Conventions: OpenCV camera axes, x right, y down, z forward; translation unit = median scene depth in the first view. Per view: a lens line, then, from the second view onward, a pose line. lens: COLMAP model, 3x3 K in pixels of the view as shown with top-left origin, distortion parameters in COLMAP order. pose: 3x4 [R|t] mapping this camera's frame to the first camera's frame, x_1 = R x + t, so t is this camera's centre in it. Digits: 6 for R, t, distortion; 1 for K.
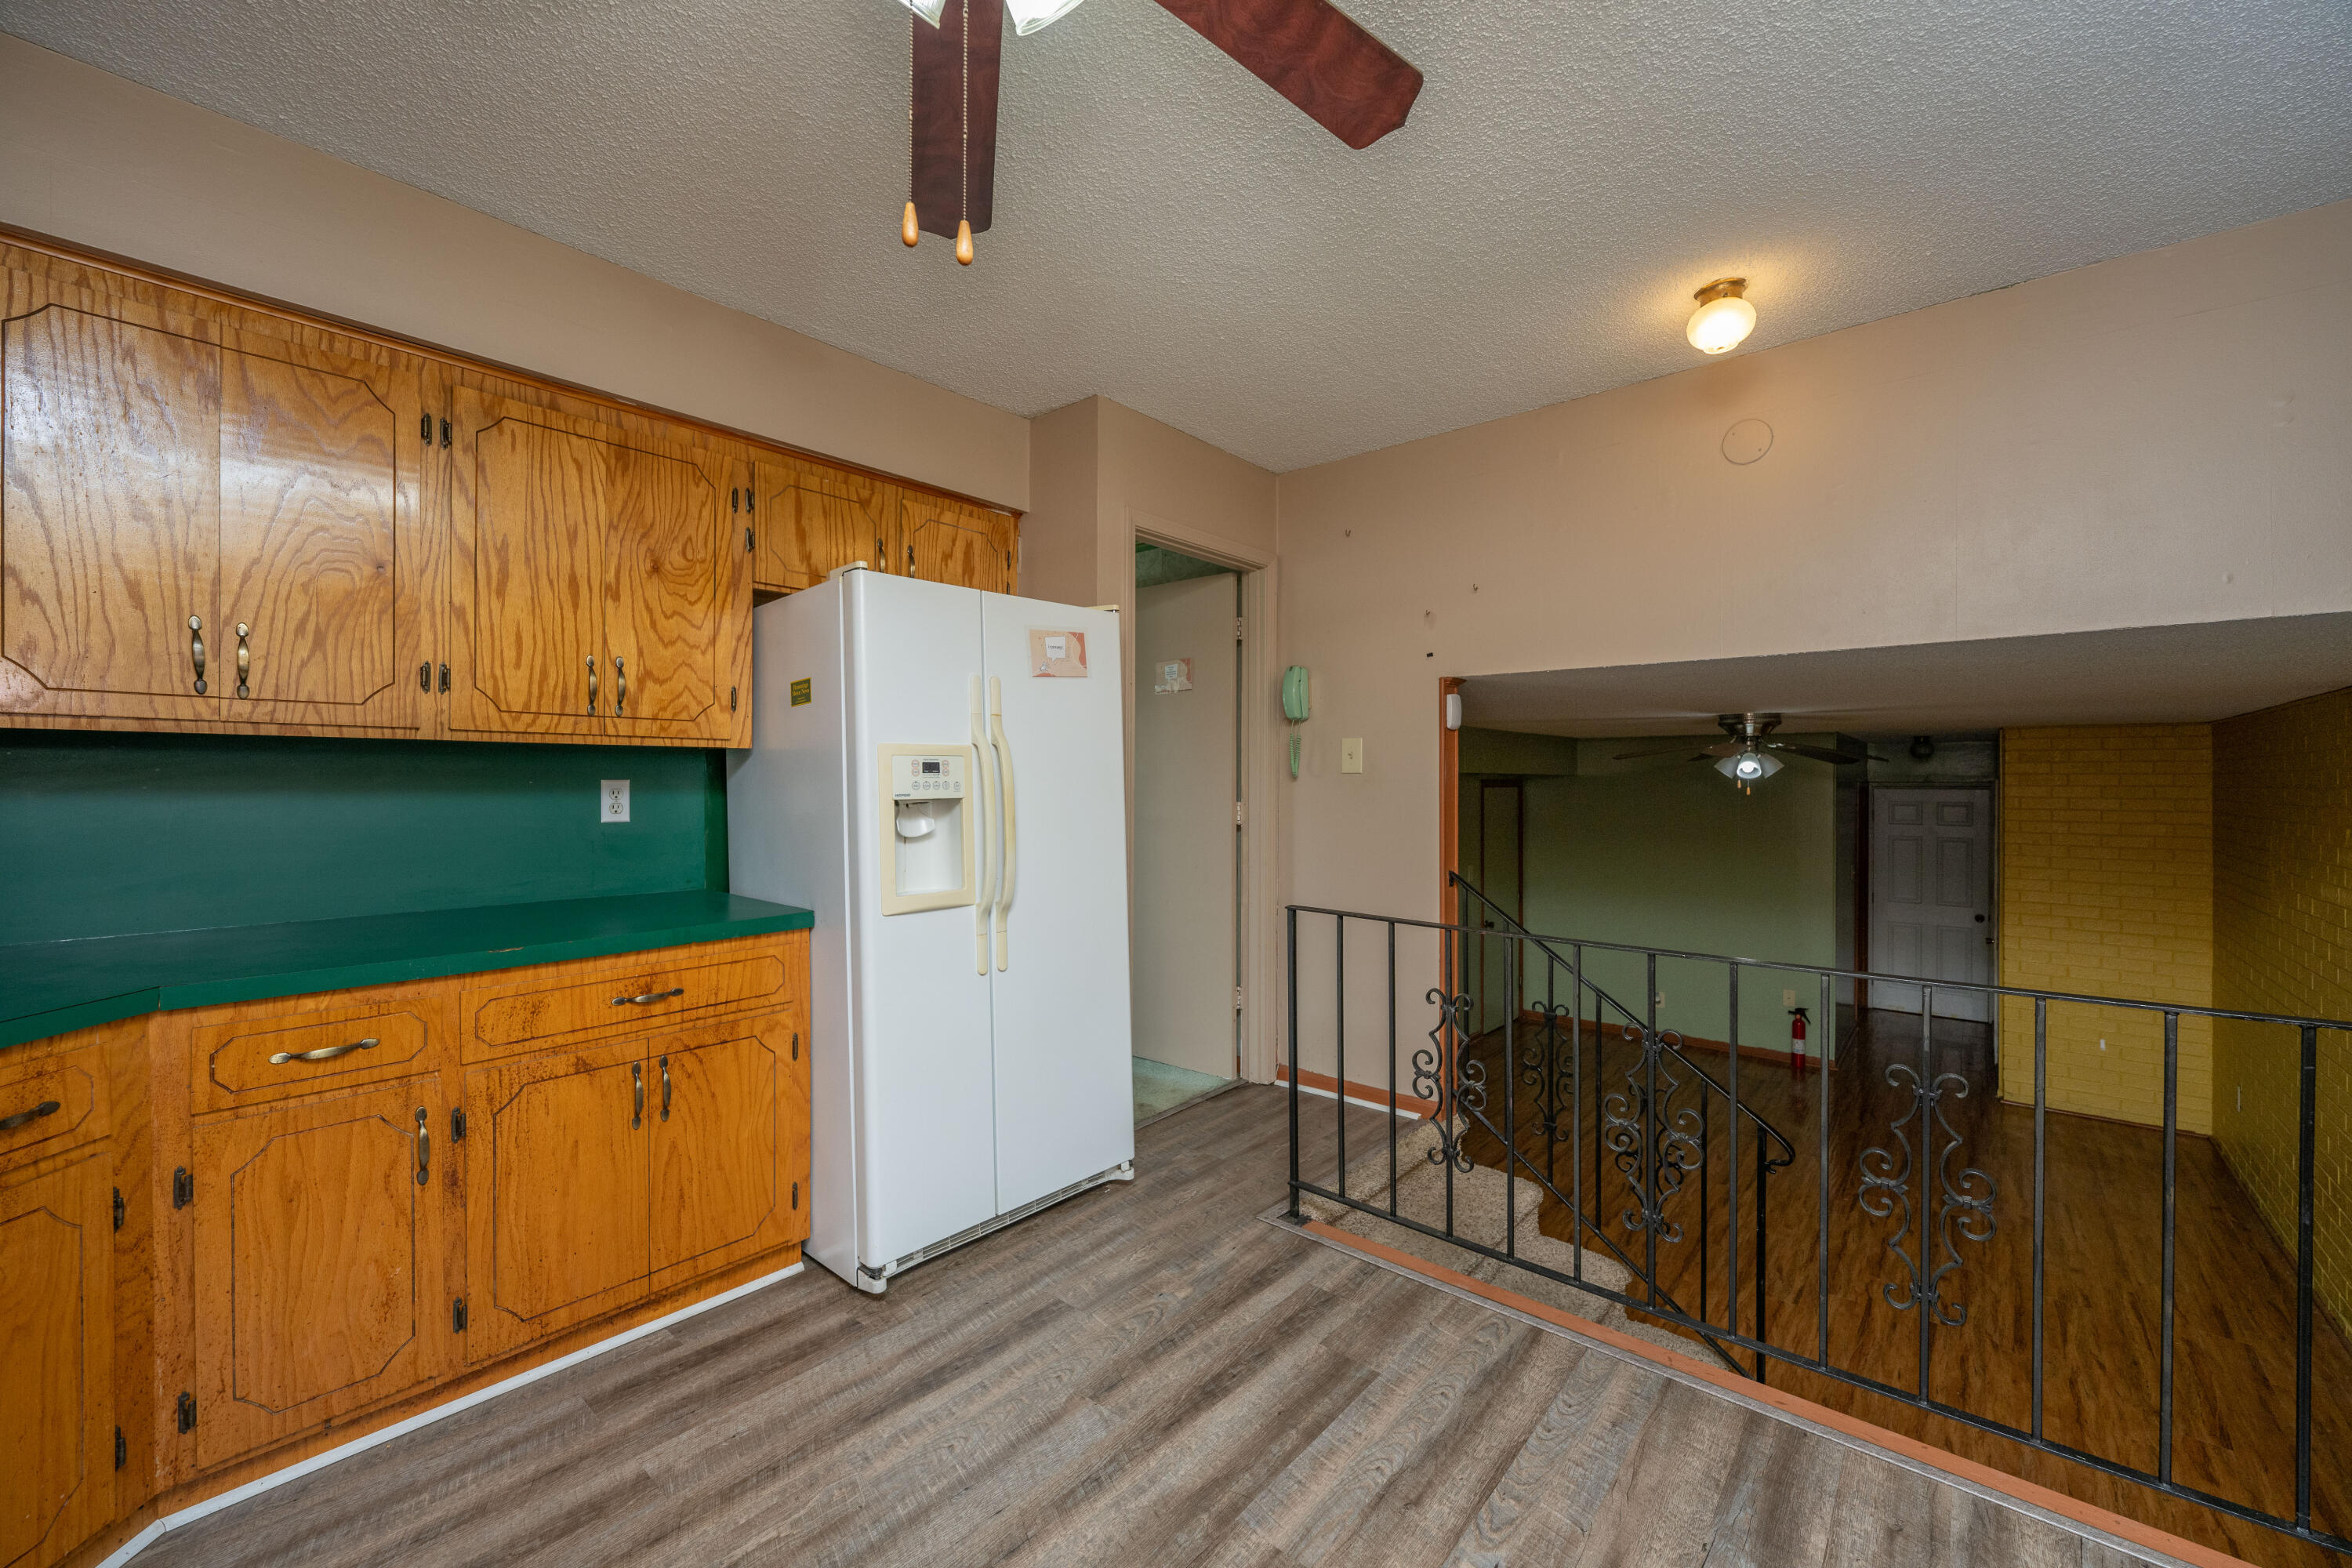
lens RADIAL K [[941.5, 0, 1189.6], [0, 941.5, 788.8], [0, 0, 1]] dist [-0.004494, 0.002057]
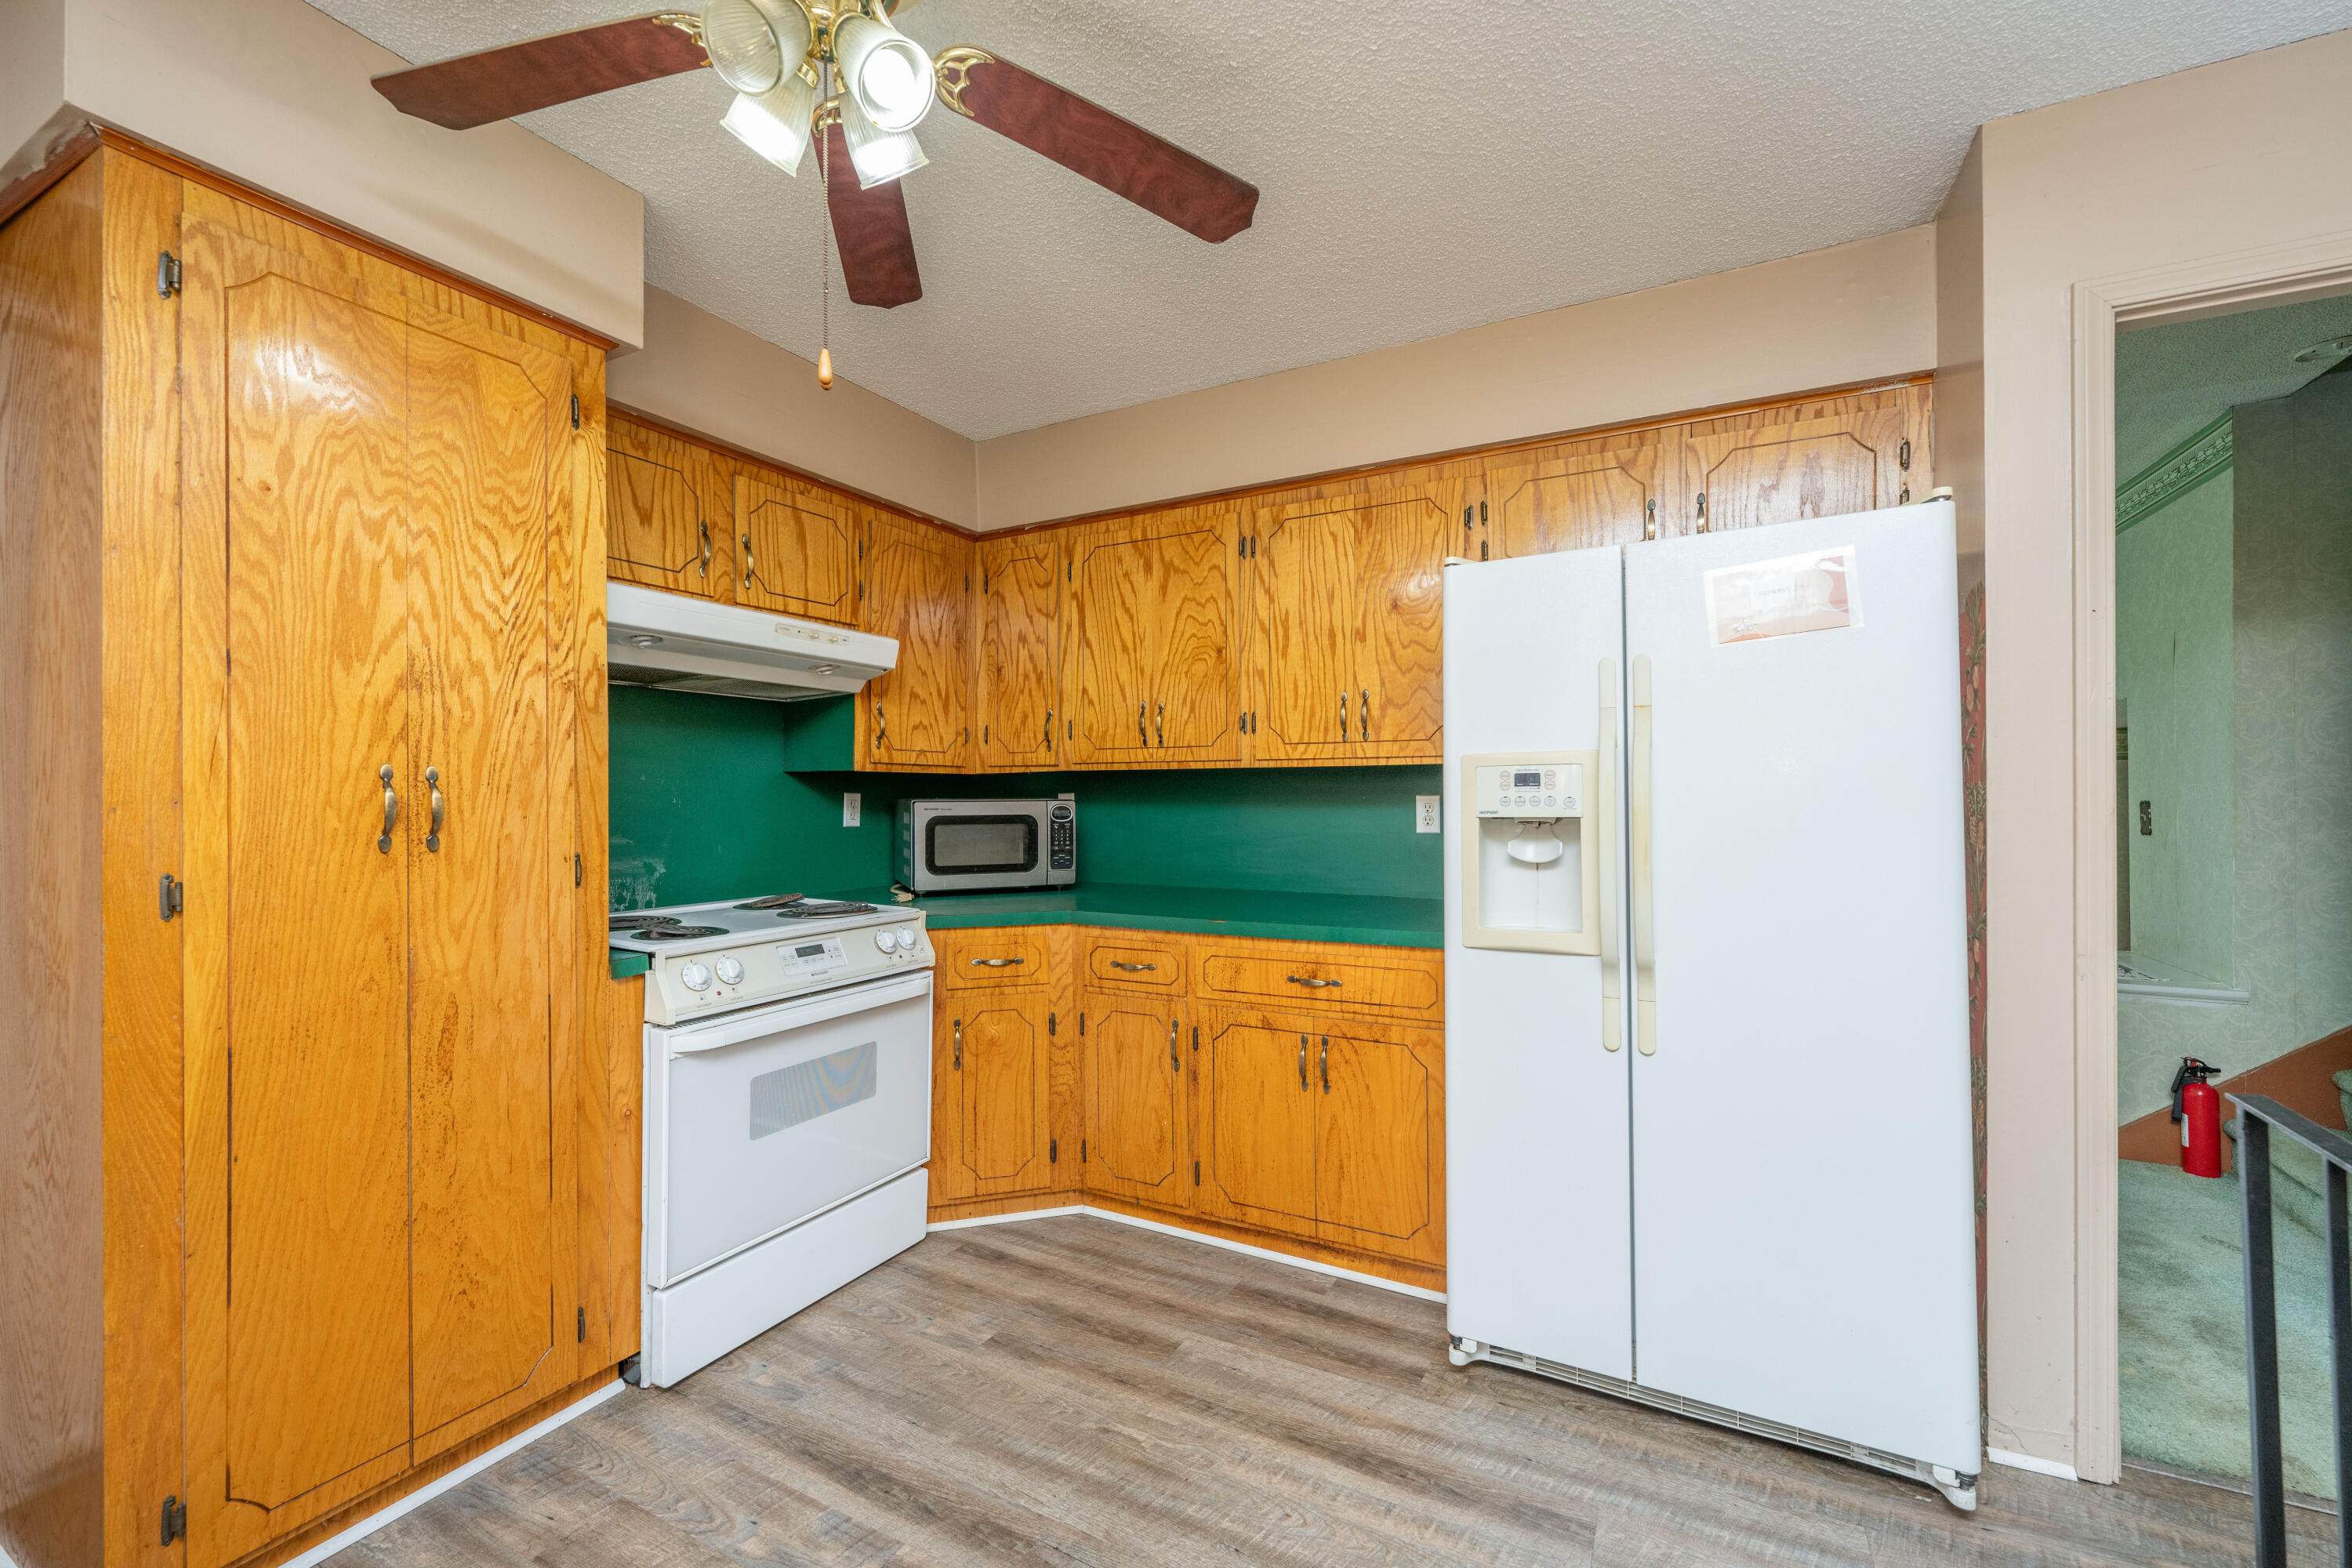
lens RADIAL K [[941.5, 0, 1181.5], [0, 941.5, 796.2], [0, 0, 1]] dist [-0.004494, 0.002057]
pose [[0.209304, -0.001384, -0.977850, 0.524964], [-0.003368, 0.999992, -0.002137, -0.005905], [0.977845, 0.003741, 0.209297, 0.583598]]
